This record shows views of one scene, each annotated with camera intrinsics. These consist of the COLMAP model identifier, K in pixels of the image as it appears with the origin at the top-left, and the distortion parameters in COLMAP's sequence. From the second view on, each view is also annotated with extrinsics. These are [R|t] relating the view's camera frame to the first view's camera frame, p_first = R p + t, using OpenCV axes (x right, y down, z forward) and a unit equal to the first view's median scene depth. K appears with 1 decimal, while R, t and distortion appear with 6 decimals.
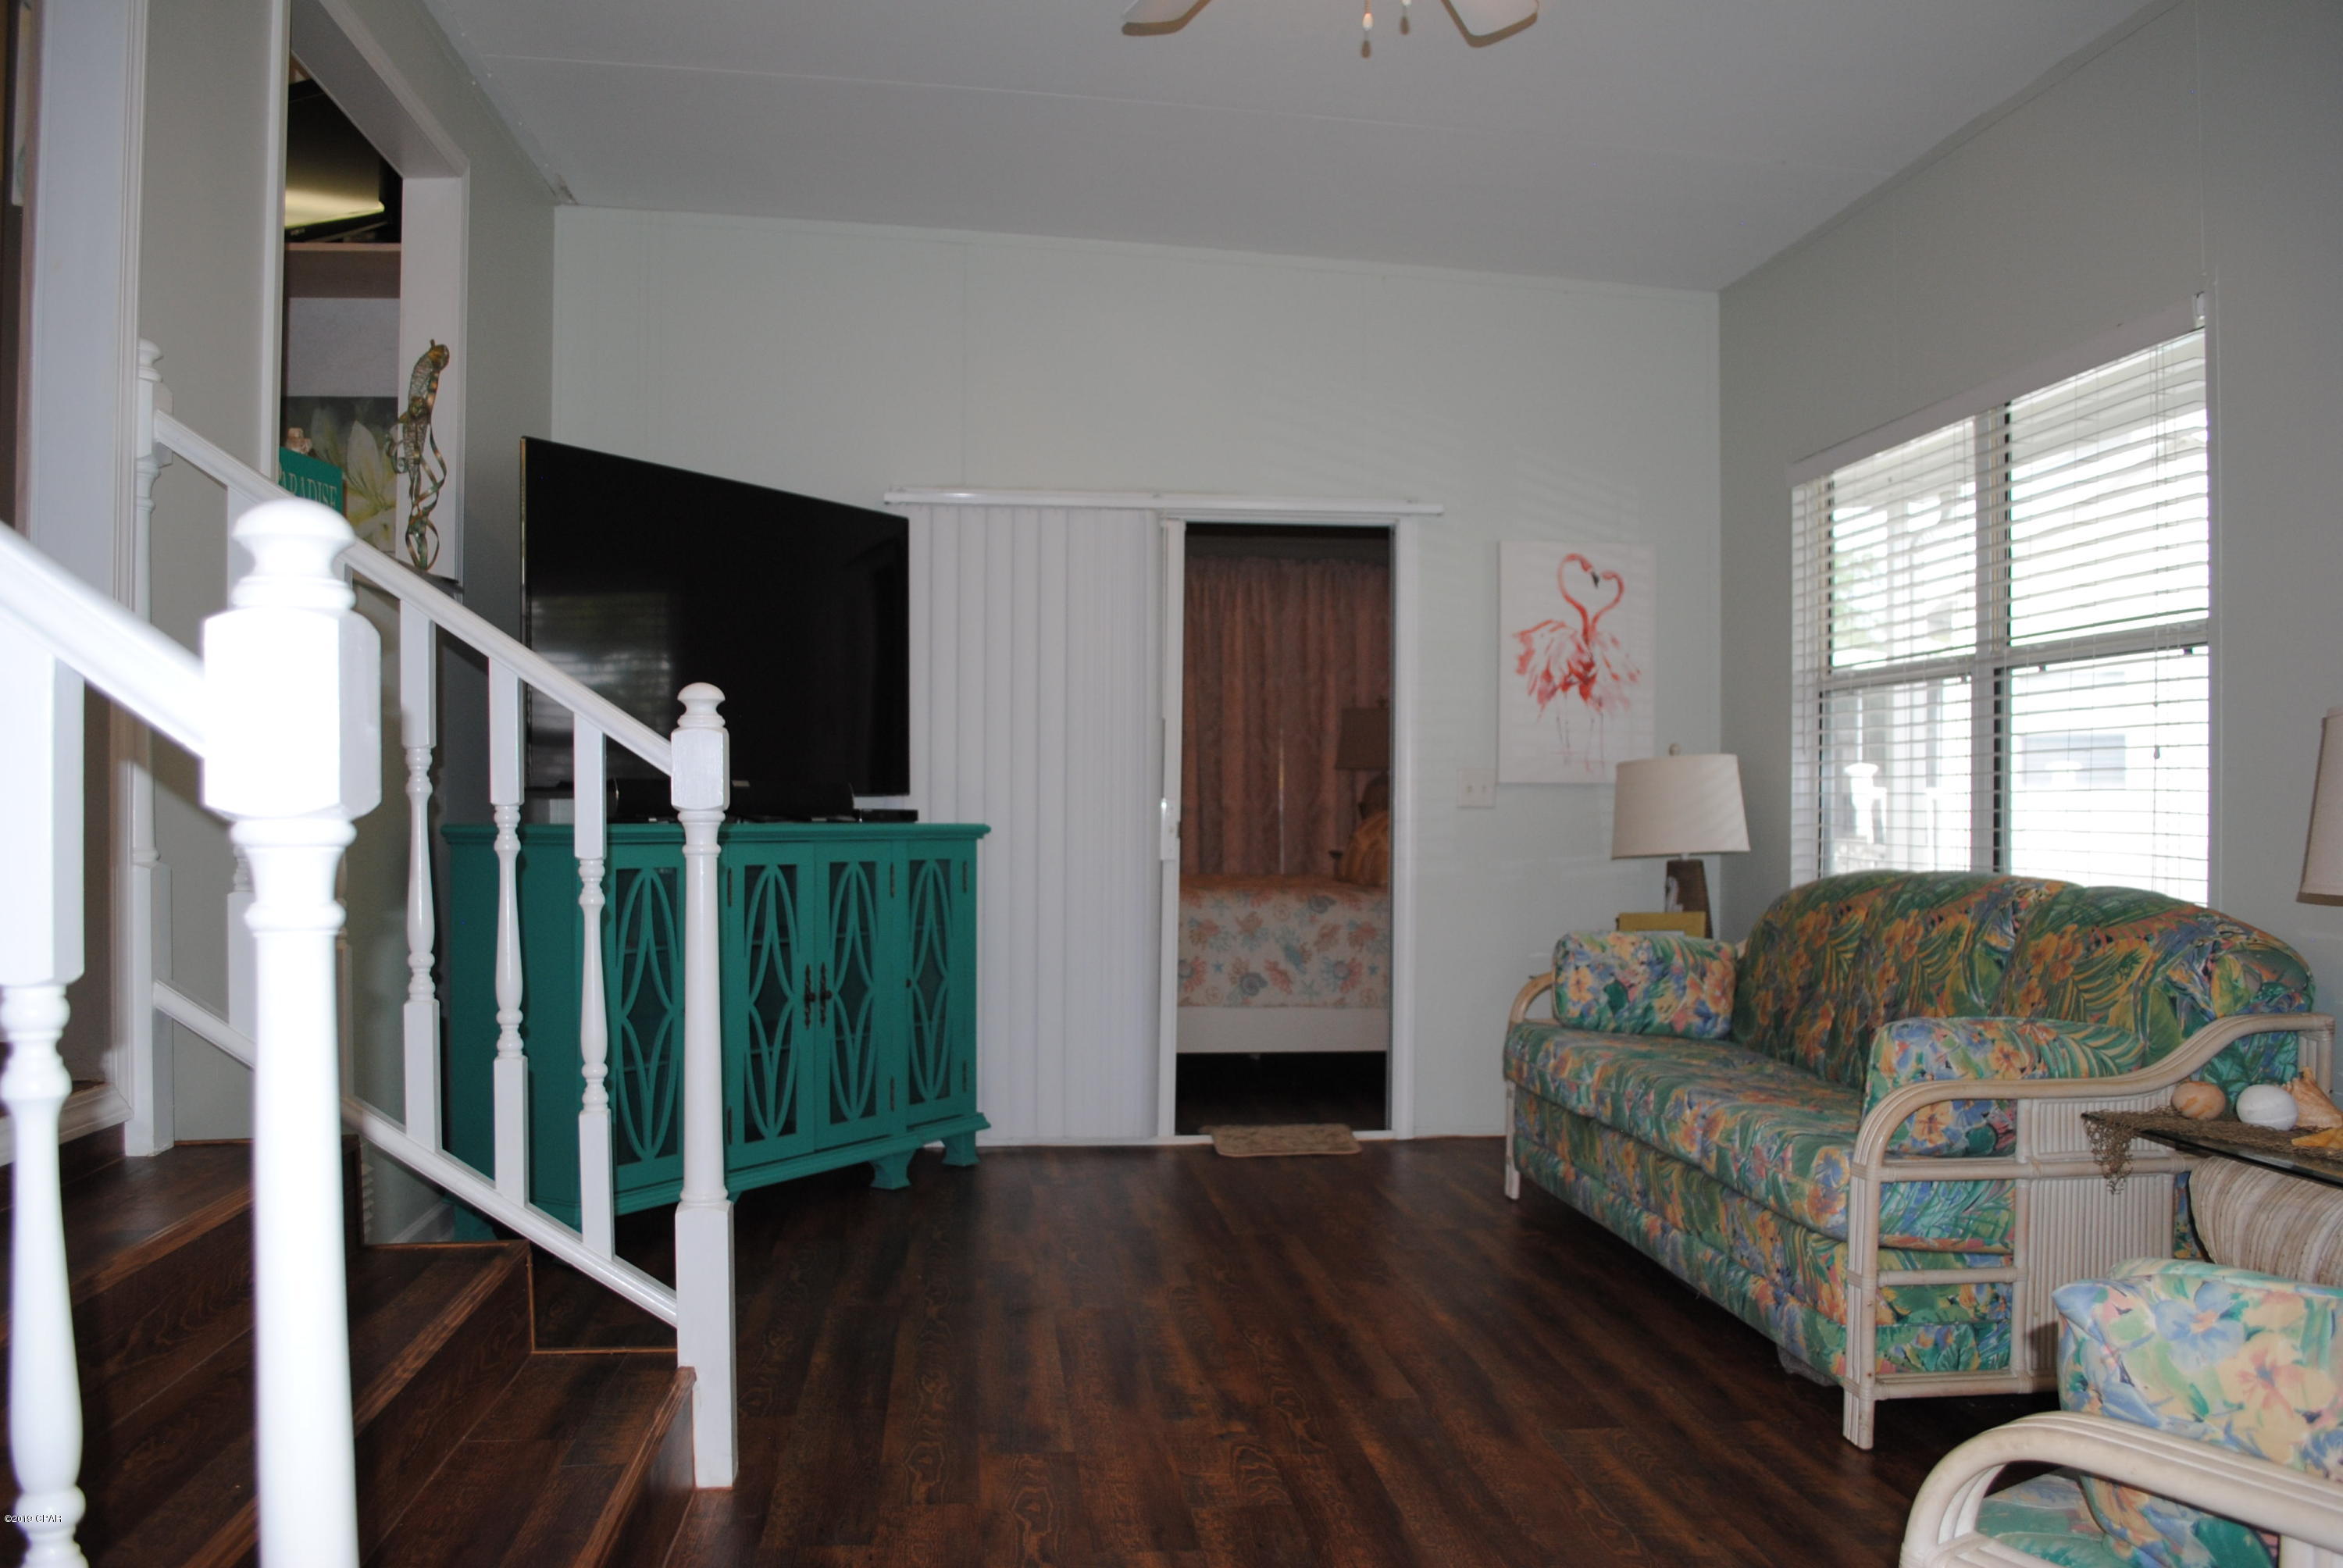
lens RADIAL K [[1870.5, 0, 1172.7], [0, 1870.5, 811.8], [0, 0, 1]] dist [-0.074108, 0.003220]
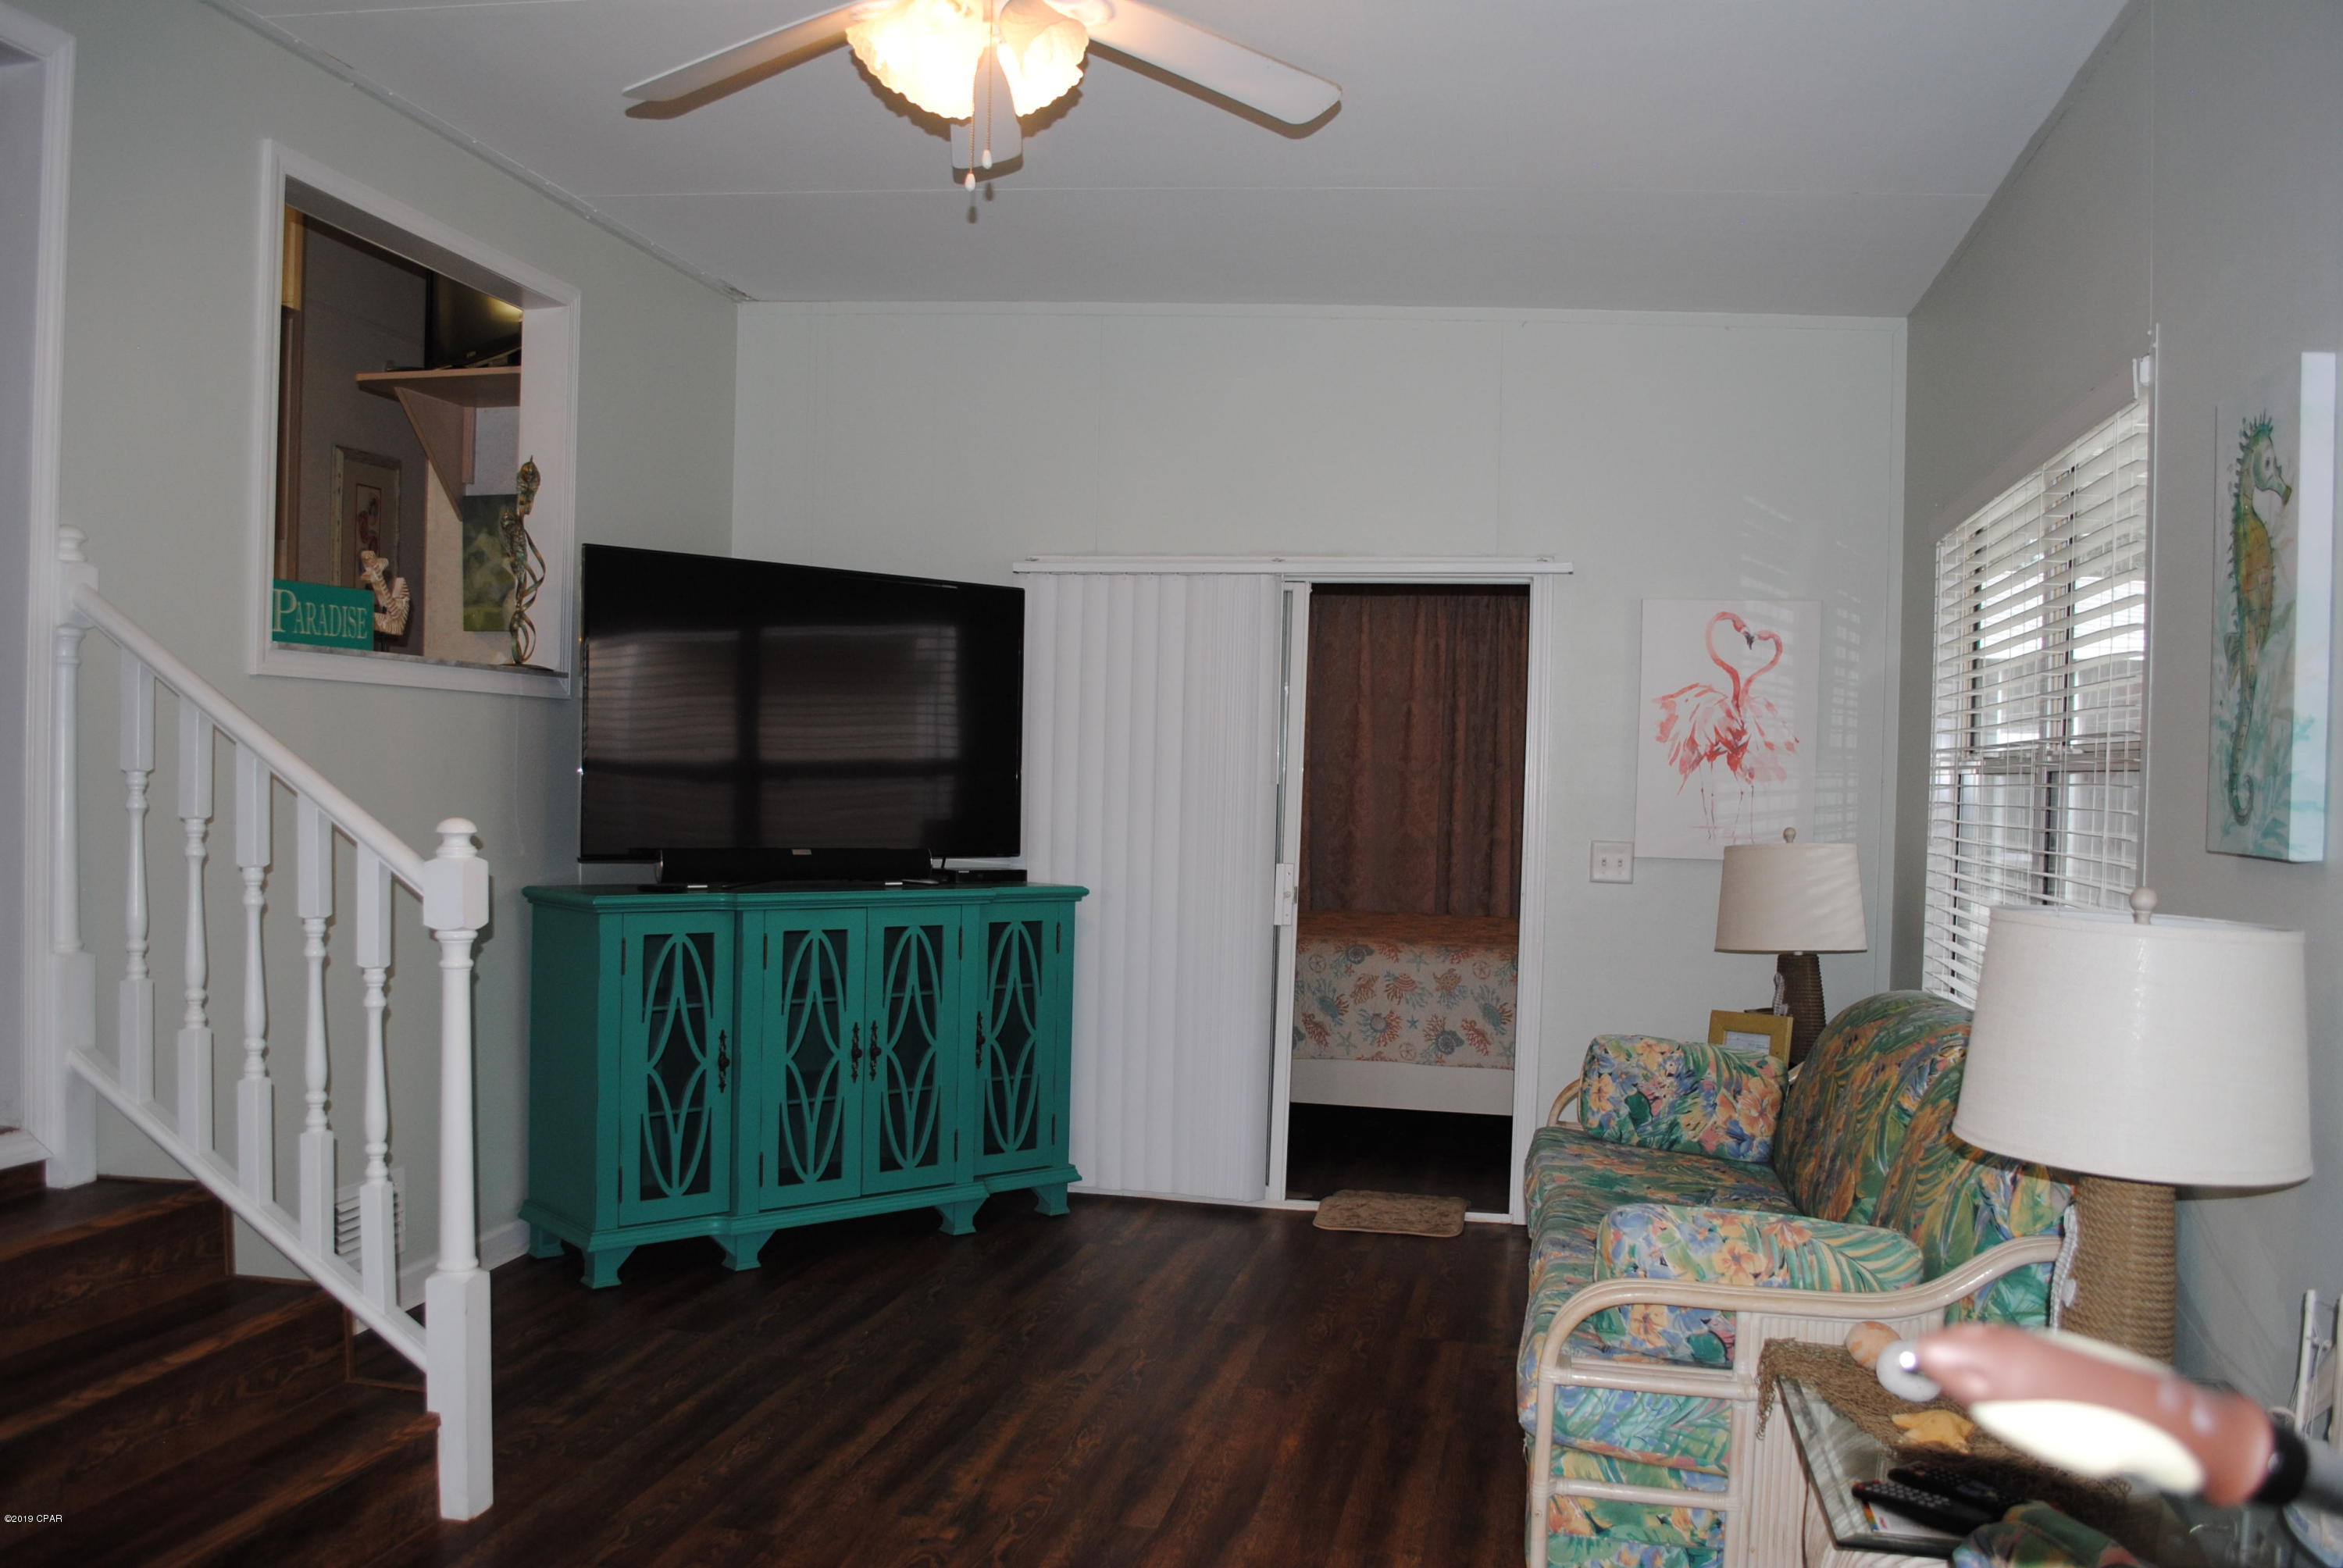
lens RADIAL K [[1870.5, 0, 1172.7], [0, 1870.5, 811.8], [0, 0, 1]] dist [-0.074108, 0.003220]
pose [[0.945760, 0.025854, -0.323836, 0.315119], [-0.021331, 0.999619, 0.017510, -0.060871], [0.324165, -0.009653, 0.945951, 0.045019]]
